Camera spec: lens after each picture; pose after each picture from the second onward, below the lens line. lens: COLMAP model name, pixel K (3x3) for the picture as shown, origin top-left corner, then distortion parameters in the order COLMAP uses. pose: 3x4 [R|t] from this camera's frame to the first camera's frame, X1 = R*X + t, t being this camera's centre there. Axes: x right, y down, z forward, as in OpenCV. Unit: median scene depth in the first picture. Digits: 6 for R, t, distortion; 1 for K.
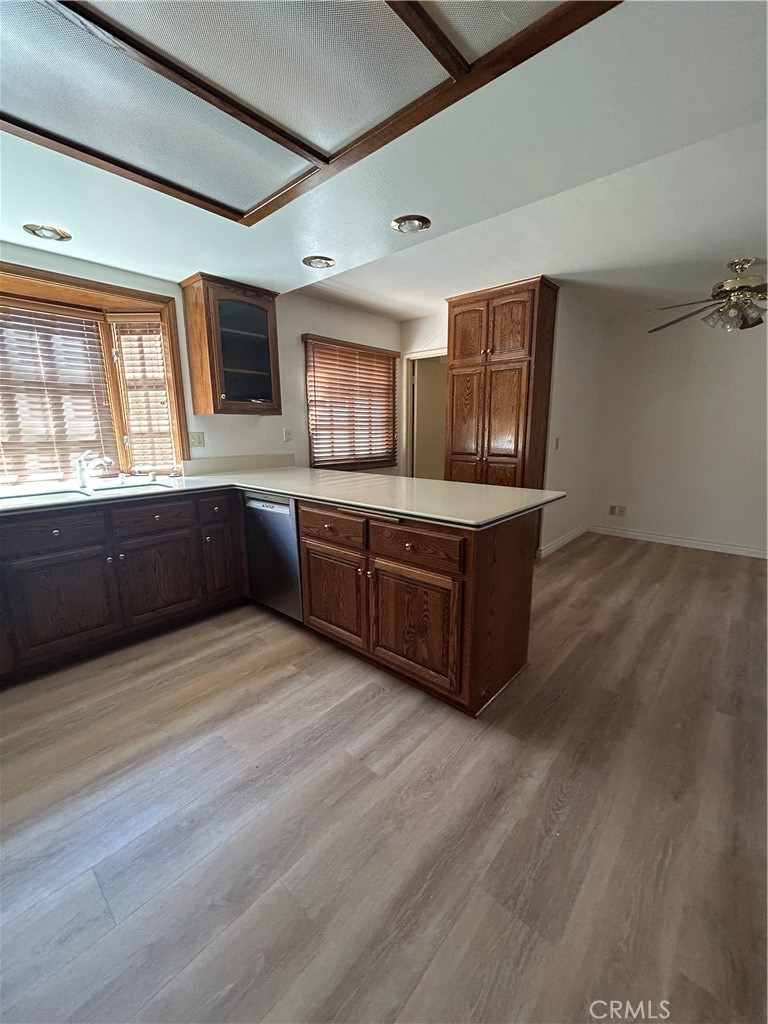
lens RADIAL K [[412.0, 0, 382.4], [0, 412.0, 512.2], [0, 0, 1]] dist [0.000395, 0.001069]
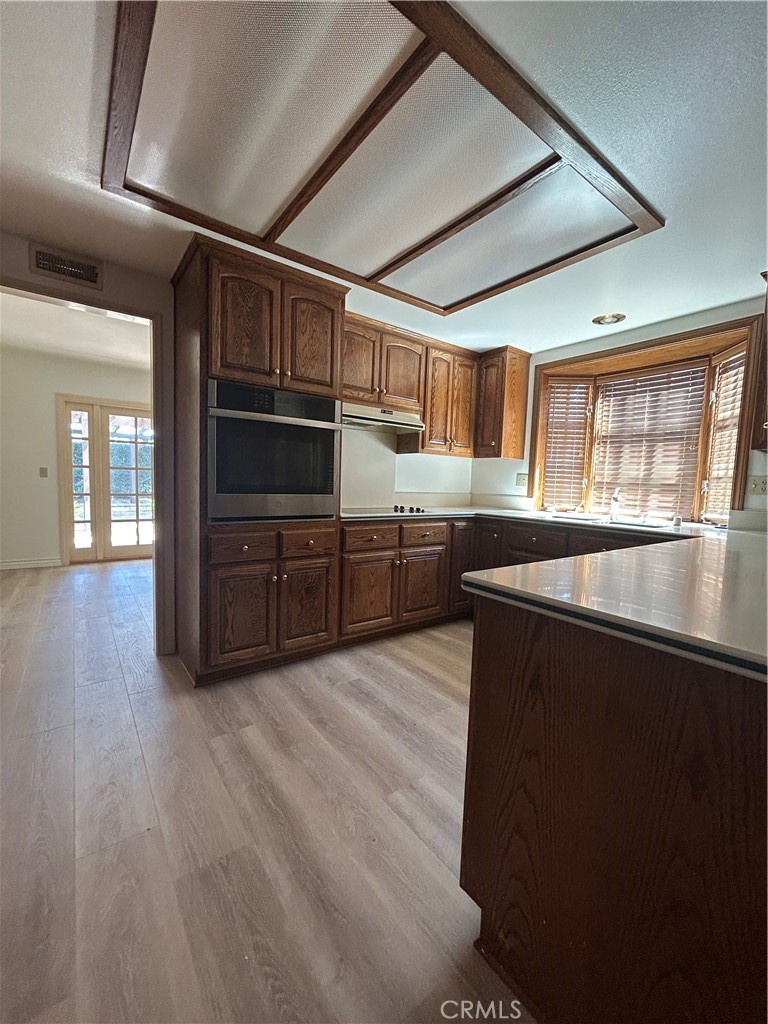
lens RADIAL K [[412.0, 0, 383.9], [0, 412.0, 510.4], [0, 0, 1]] dist [0.000395, 0.001069]
pose [[-0.191291, 0.069733, -0.979053, 0.509714], [-0.234893, 0.965237, 0.114643, -0.065823], [0.953013, 0.251903, -0.168261, 0.563817]]
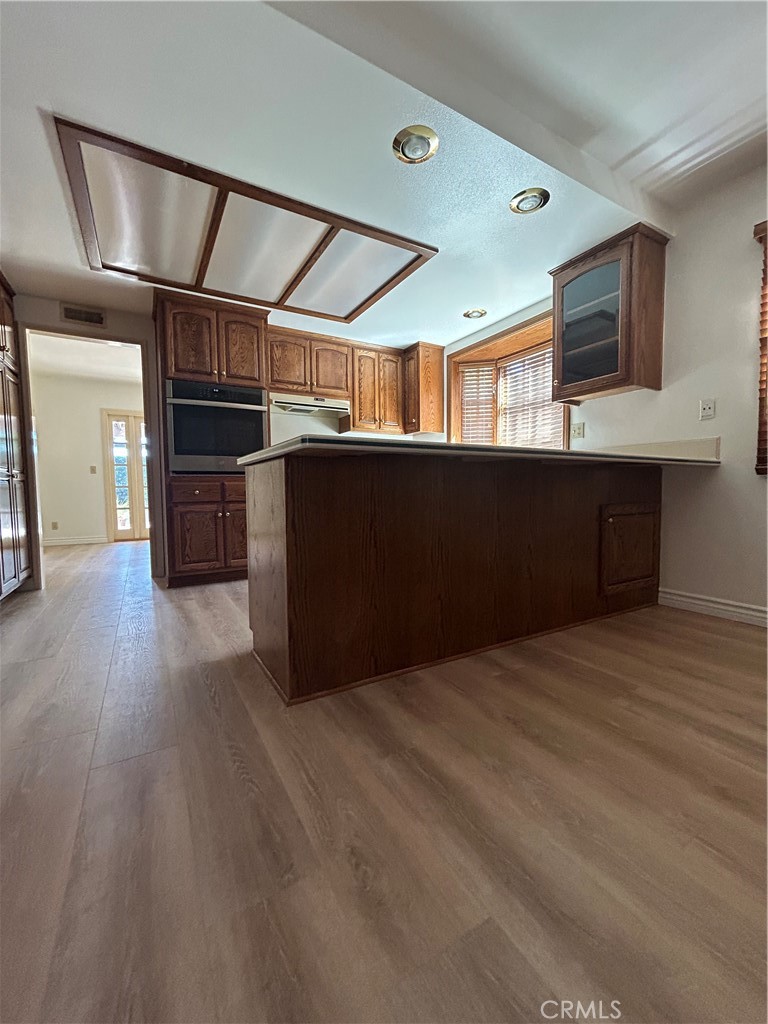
lens RADIAL K [[412.0, 0, 380.1], [0, 412.0, 509.8], [0, 0, 1]] dist [0.000395, 0.001069]
pose [[-0.307190, 0.057129, -0.949932, 0.752231], [-0.184766, 0.975621, 0.118424, -0.027090], [0.933539, 0.211894, -0.289145, 1.044750]]
